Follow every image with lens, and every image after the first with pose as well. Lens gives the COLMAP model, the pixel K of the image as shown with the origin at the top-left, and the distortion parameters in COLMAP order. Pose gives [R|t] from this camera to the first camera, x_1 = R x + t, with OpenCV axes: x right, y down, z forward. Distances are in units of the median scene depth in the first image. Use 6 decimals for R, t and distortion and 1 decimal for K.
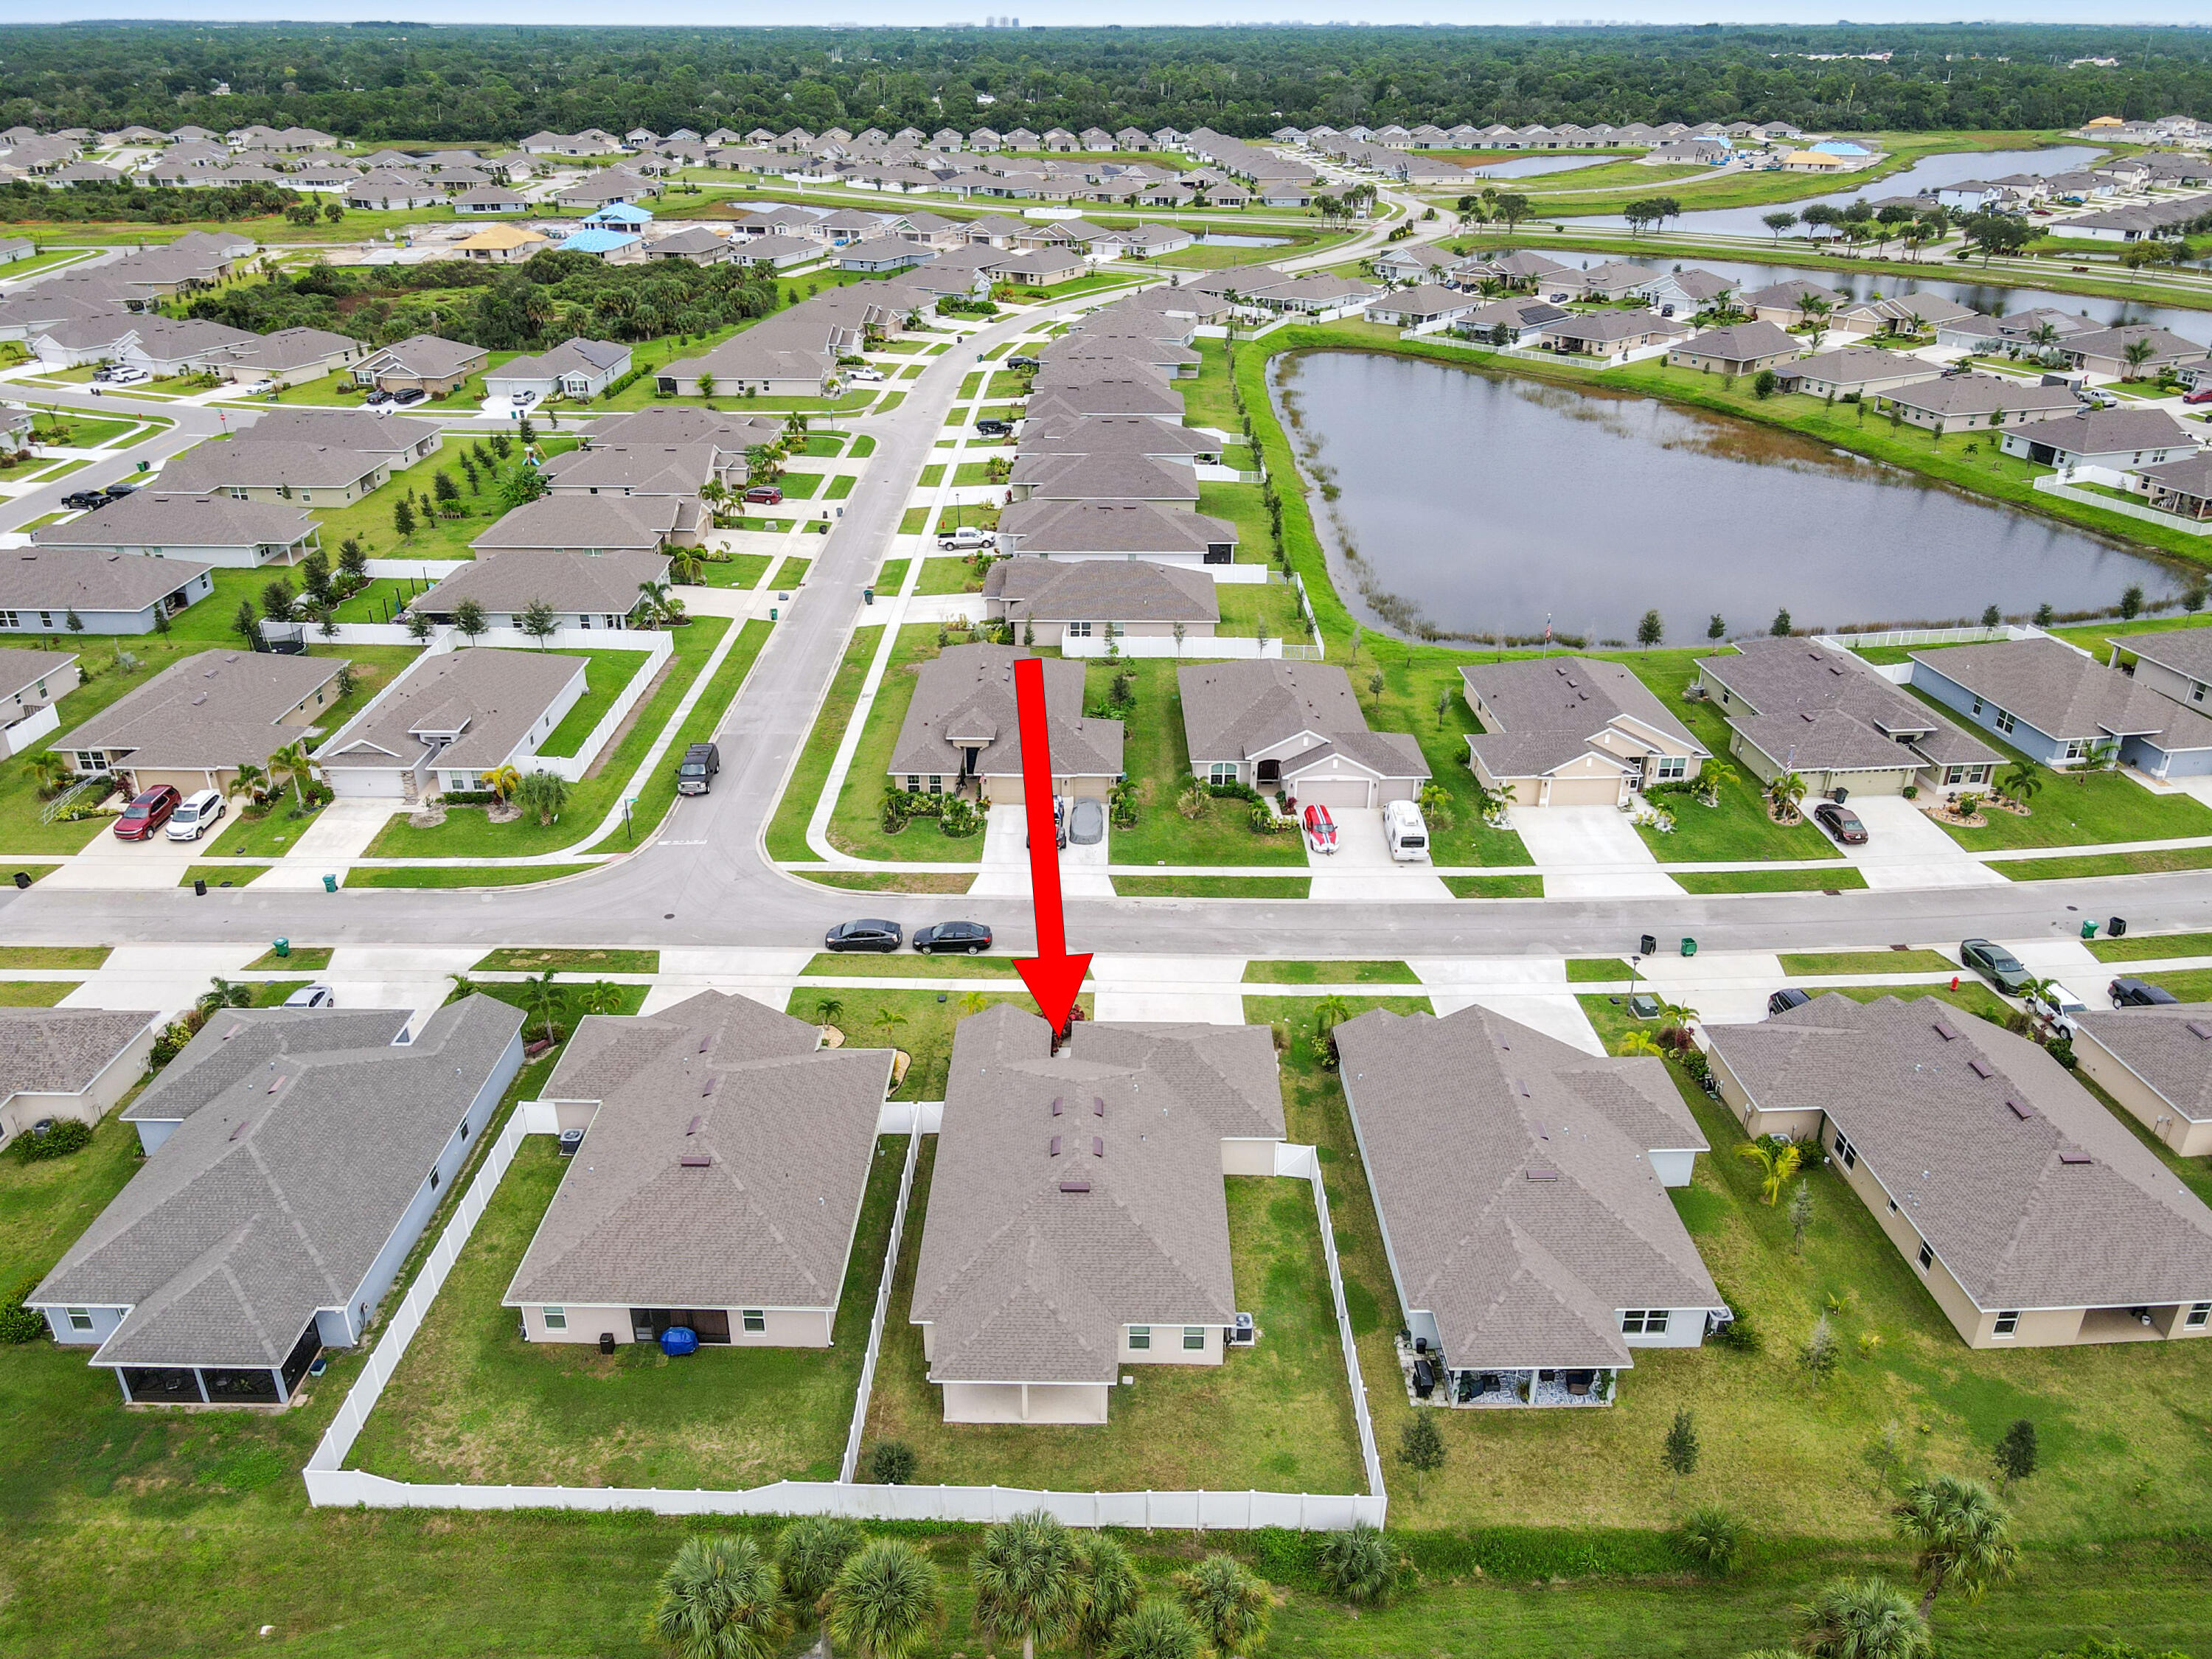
lens RADIAL K [[1555.5, 0, 1106.0], [0, 1555.5, 829.5], [0, 0, 1]] dist [-0.000534, 0.011503]
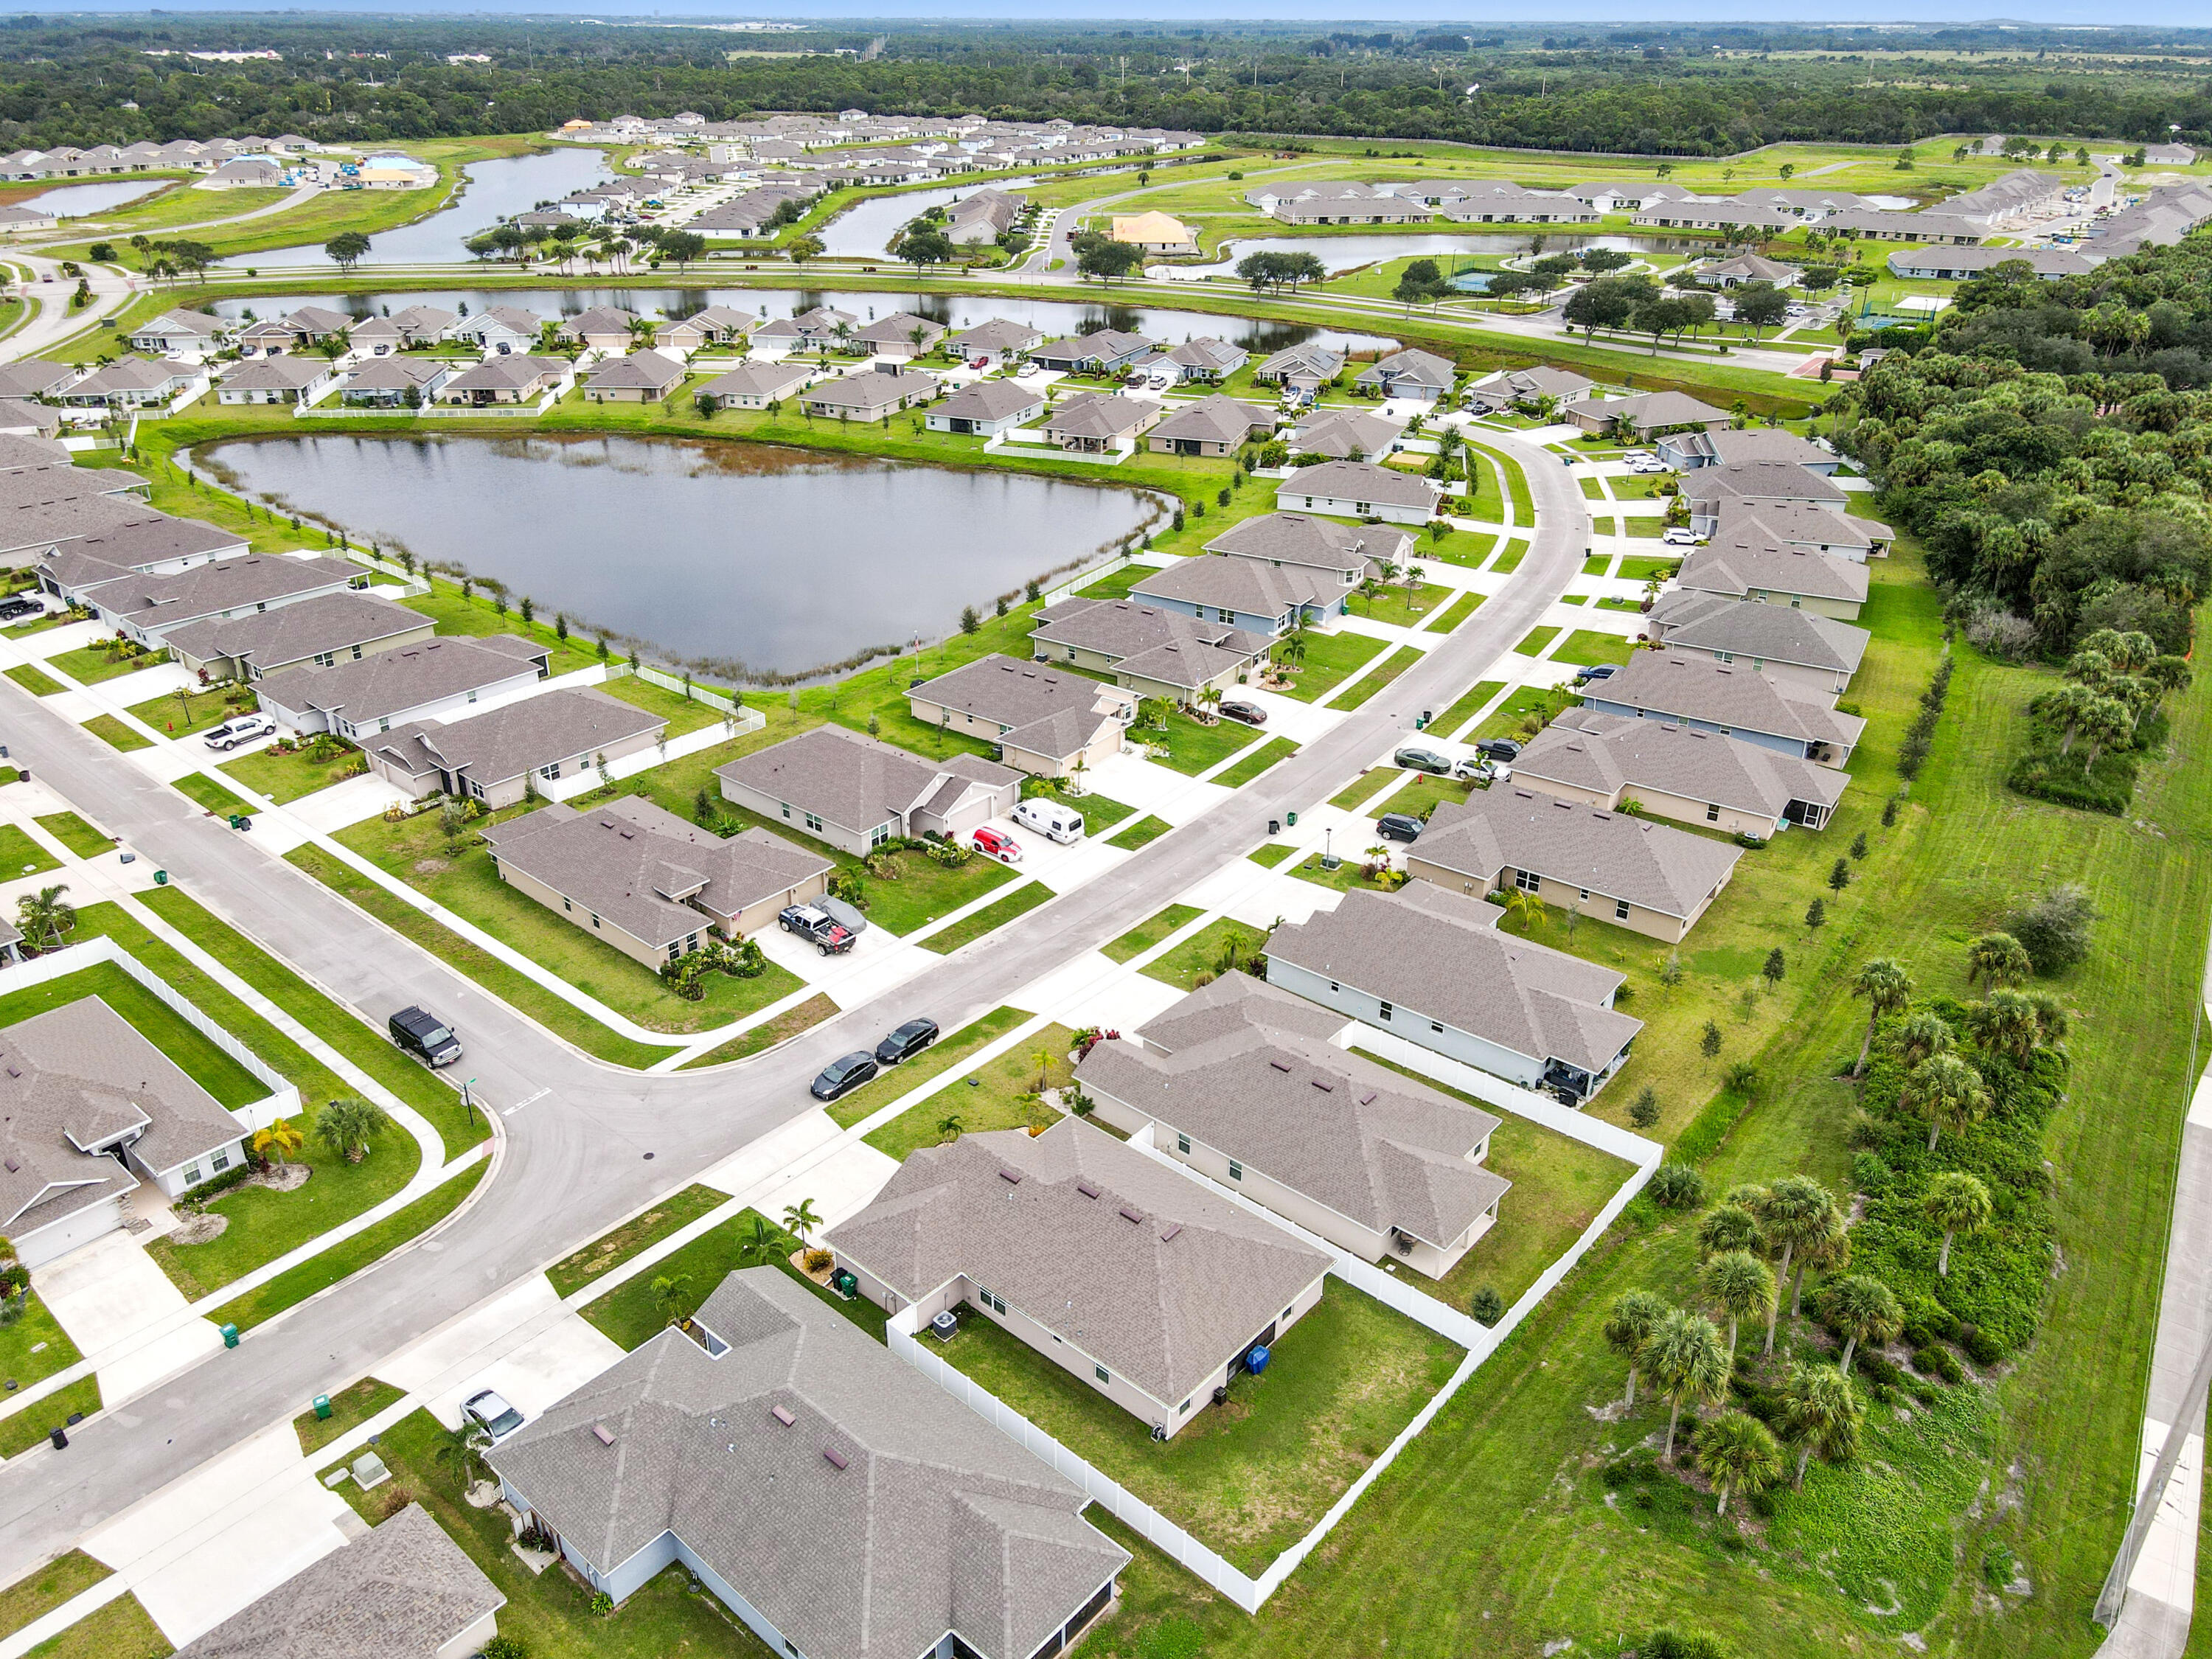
lens RADIAL K [[1653.6, 0, 1106.0], [0, 1653.6, 829.5], [0, 0, 1]] dist [0.012647, -0.003467]
pose [[0.634903, -0.331788, 0.697721, -0.439084], [0.345000, 0.929805, 0.128212, -0.093301], [-0.691284, 0.159311, 0.704803, 0.064285]]
